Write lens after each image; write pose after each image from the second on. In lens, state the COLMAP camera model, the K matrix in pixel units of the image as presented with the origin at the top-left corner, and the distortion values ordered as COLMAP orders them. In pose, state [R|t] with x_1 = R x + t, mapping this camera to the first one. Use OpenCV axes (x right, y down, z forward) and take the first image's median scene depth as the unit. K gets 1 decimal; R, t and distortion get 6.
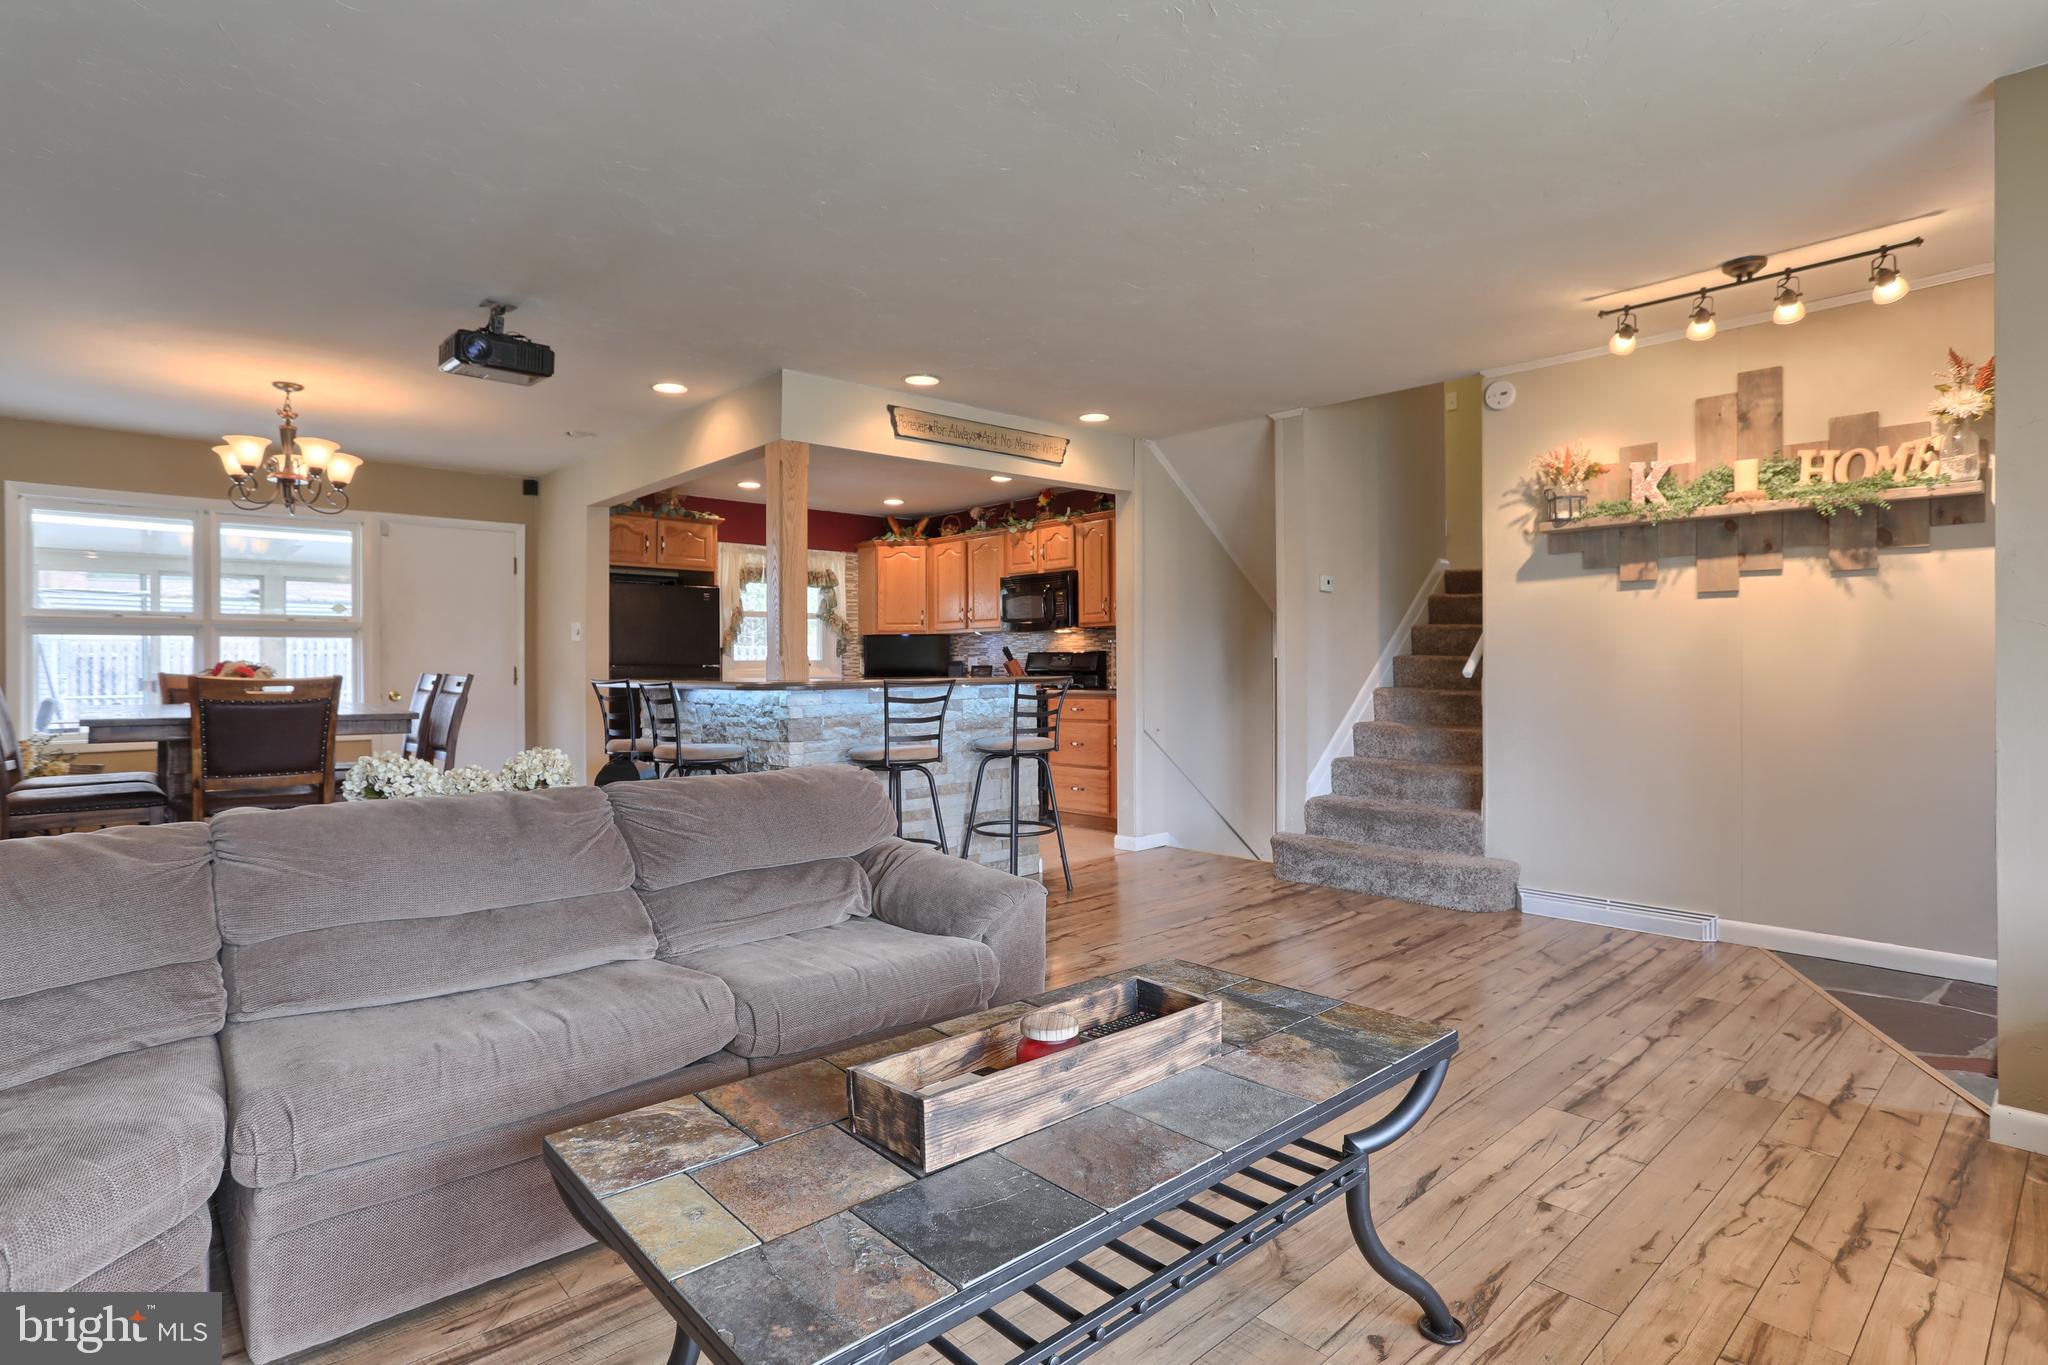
lens RADIAL K [[1034.3, 0, 1006.8], [0, 1034.3, 660.4], [0, 0, 1]] dist [-0.015674, 0.000204]
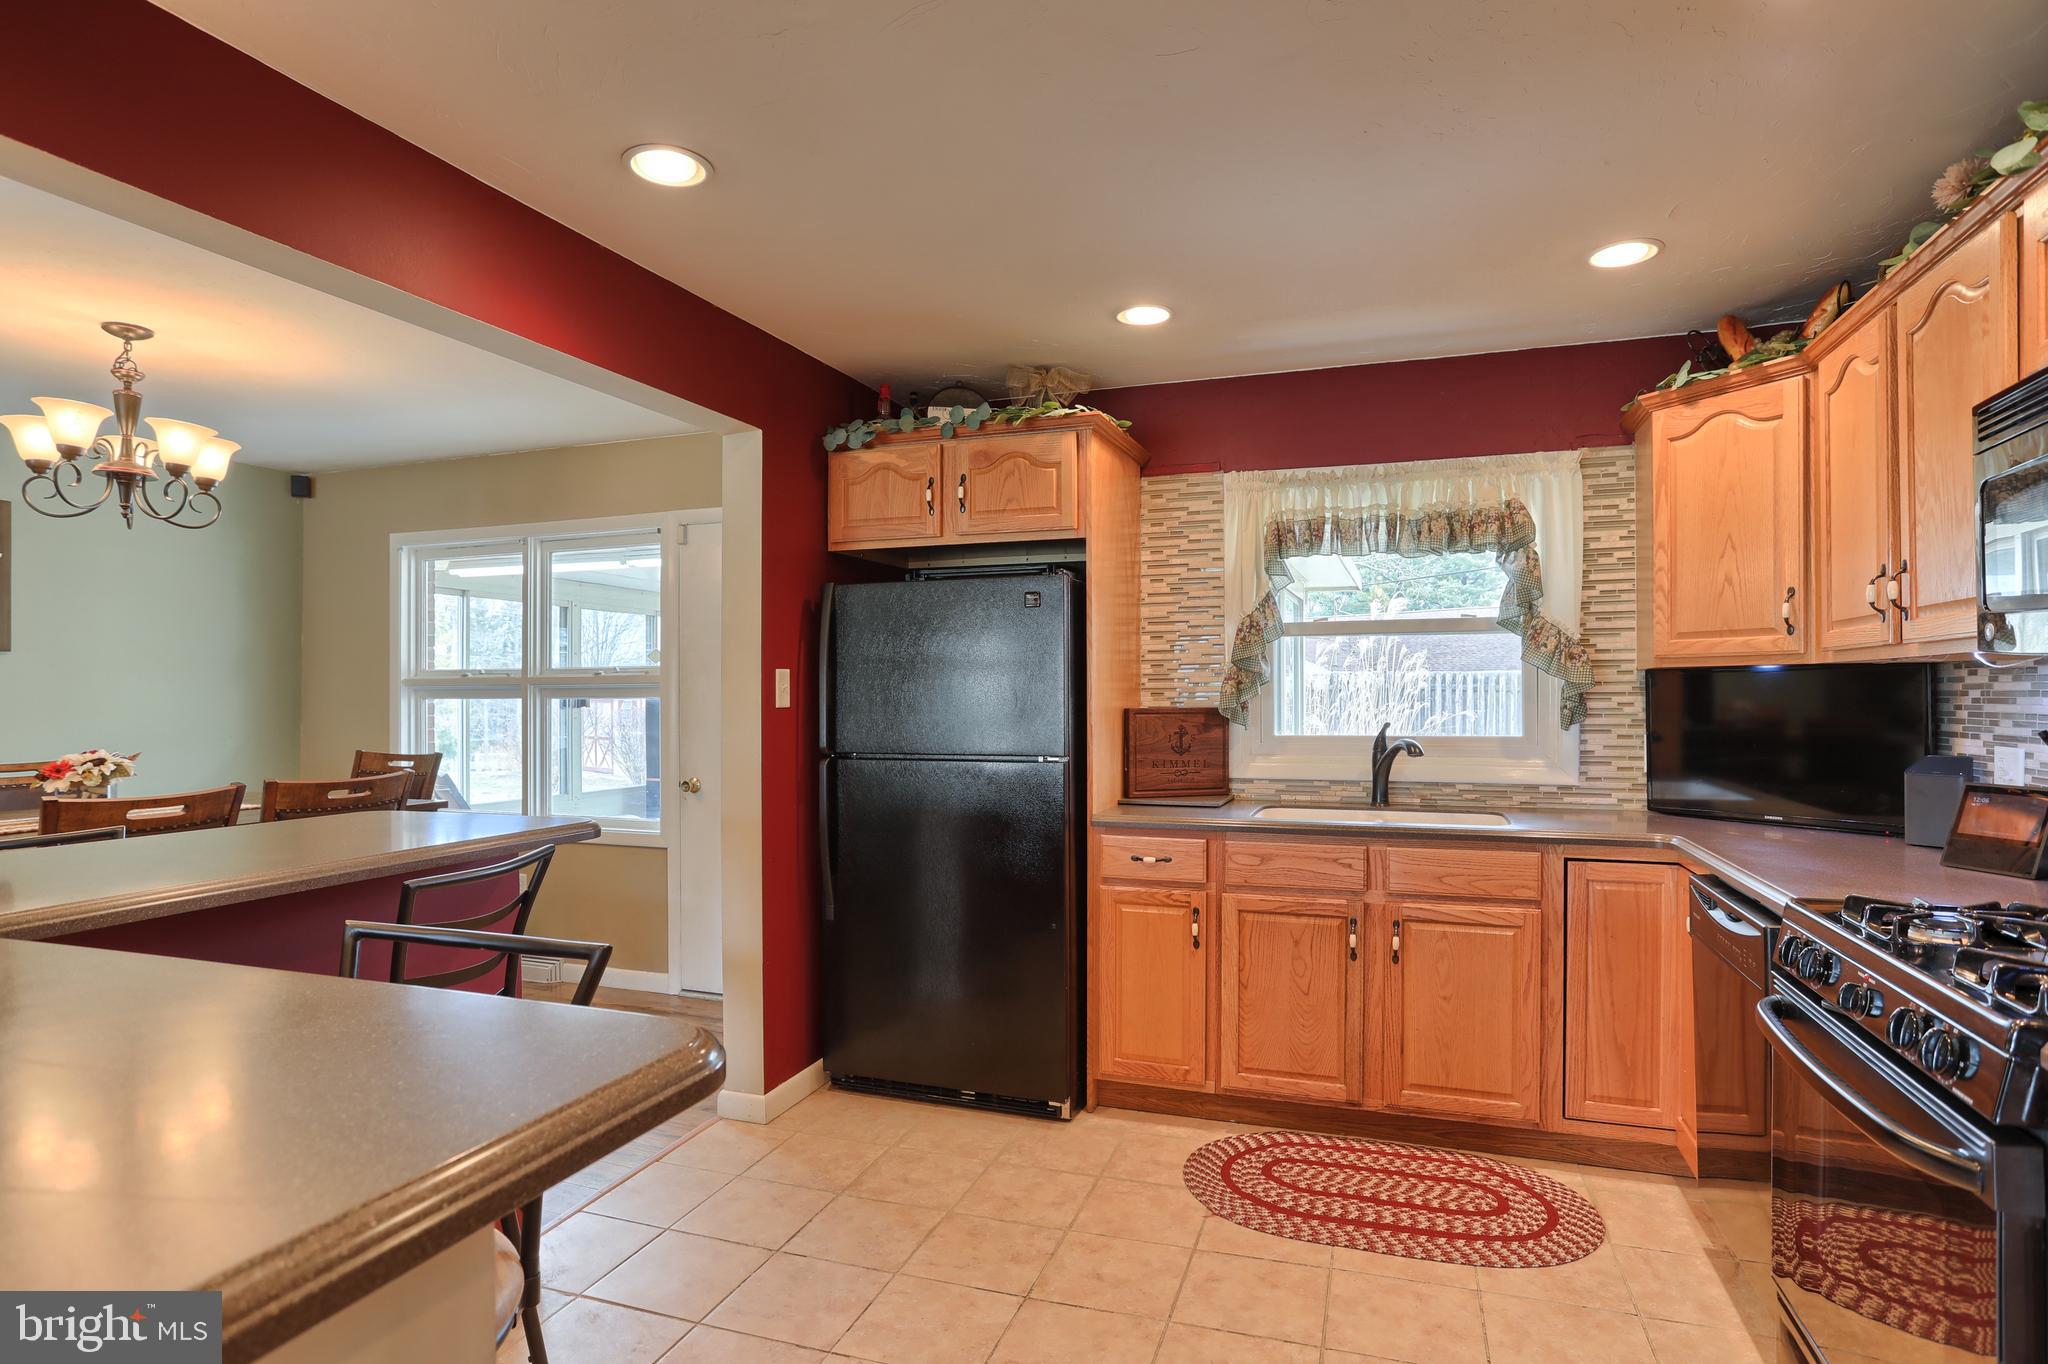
lens RADIAL K [[1078.6, 0, 1009.7], [0, 1078.6, 687.1], [0, 0, 1]] dist [-0.038923, 0.016010]
pose [[0.471830, -0.003281, -0.881683, 0.097621], [0.007140, 0.999975, 0.000100, -0.023282], [0.881661, -0.006342, 0.471841, 0.738982]]
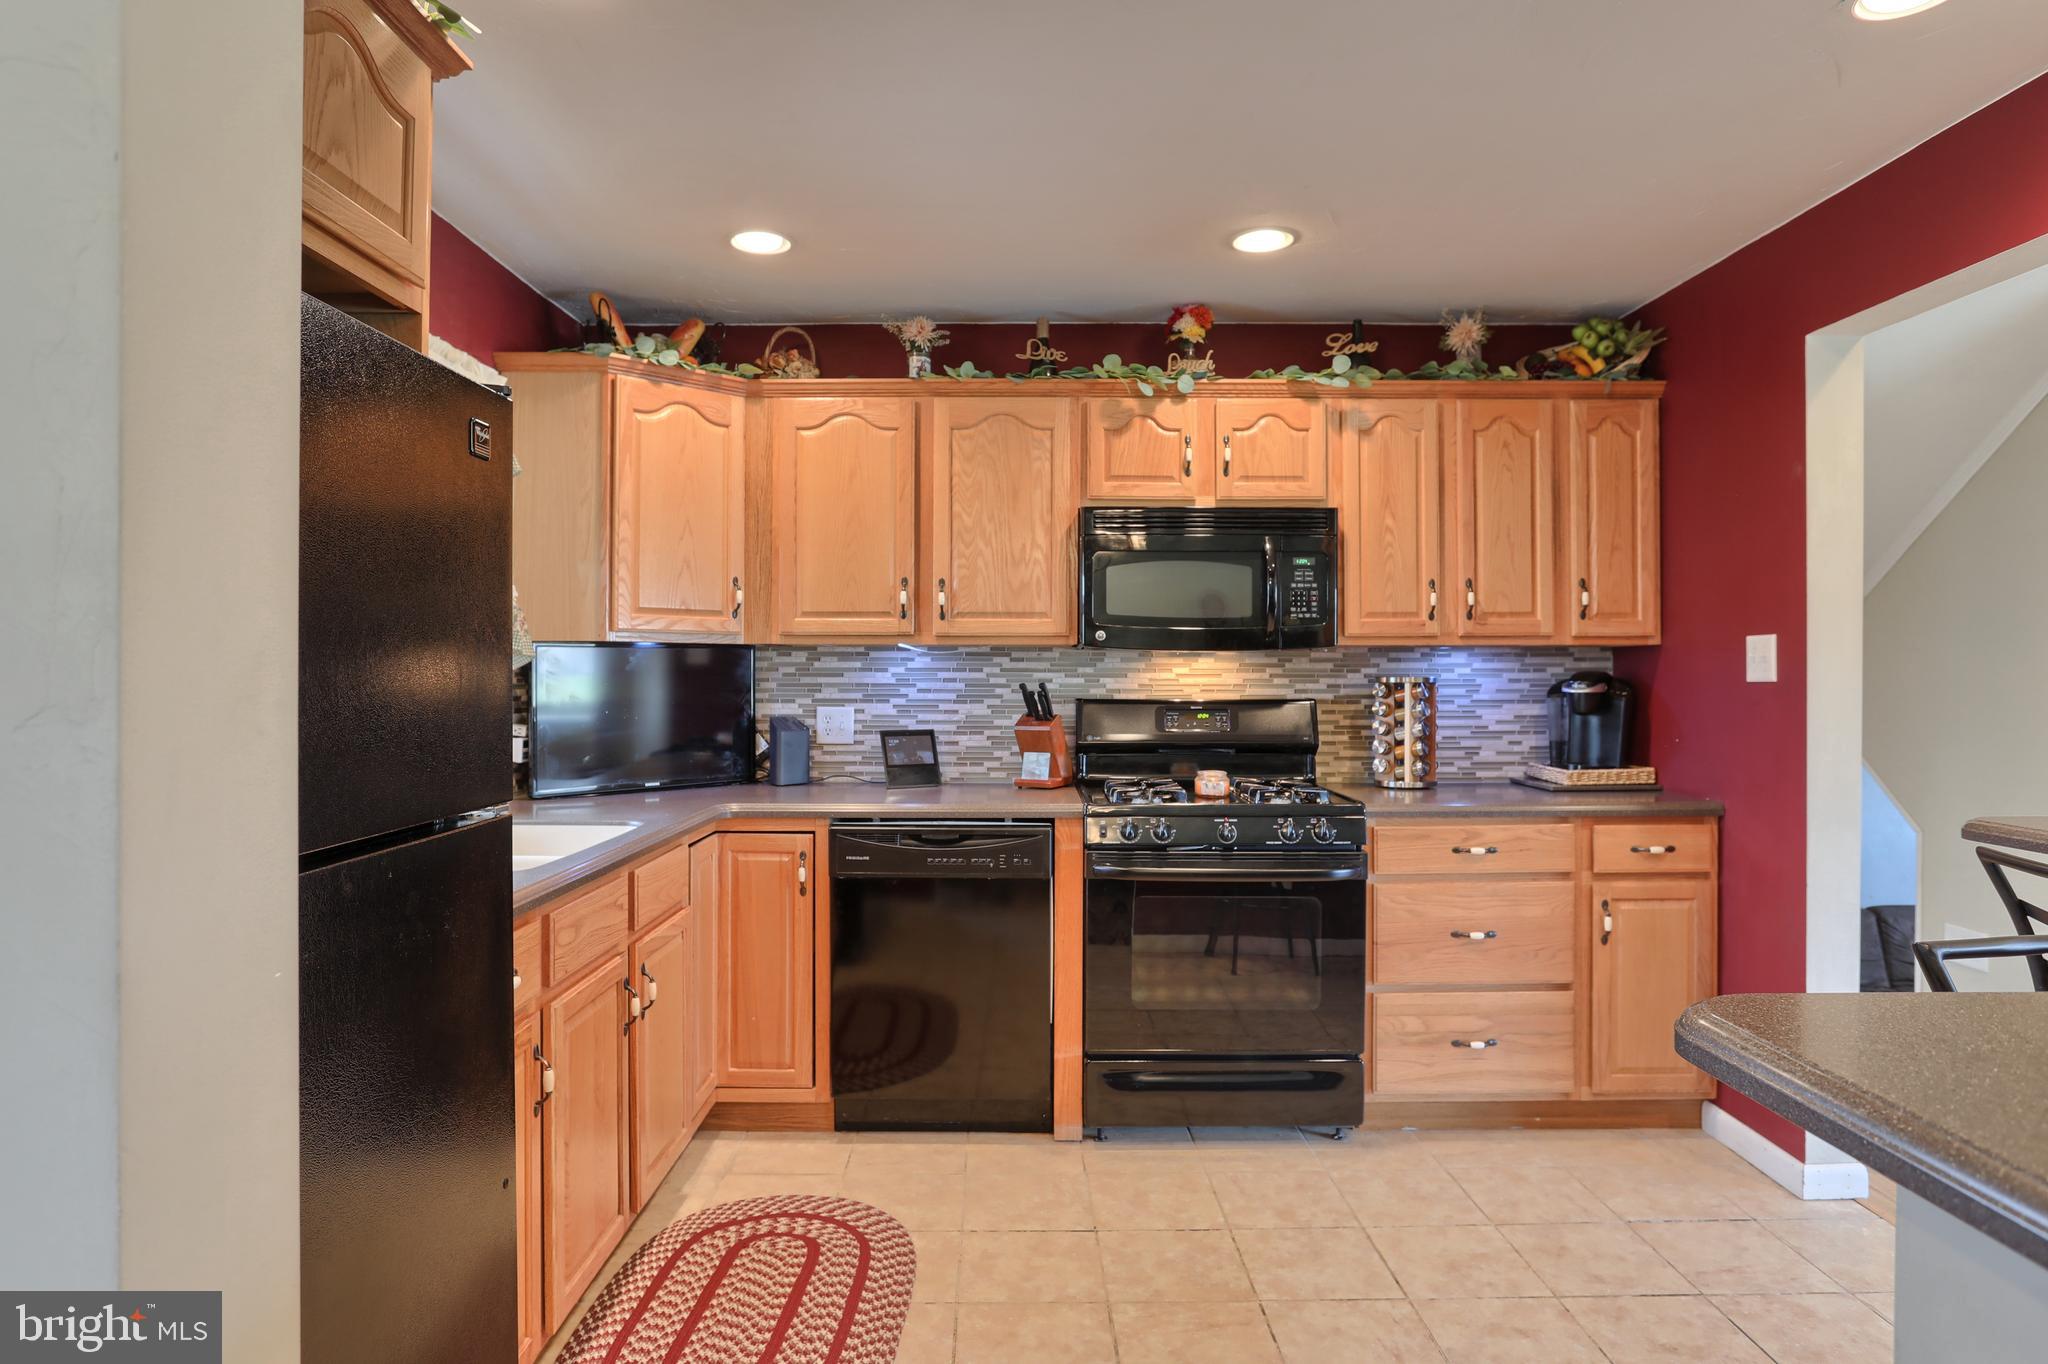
lens RADIAL K [[1205.7, 0, 1014.7], [0, 1205.7, 663.5], [0, 0, 1]] dist [-0.027188, -0.002134]
pose [[0.665528, 0.010704, 0.746296, -0.369725], [-0.010596, 0.999932, -0.004892, -0.020197], [-0.746298, -0.004652, 0.665596, 0.746508]]
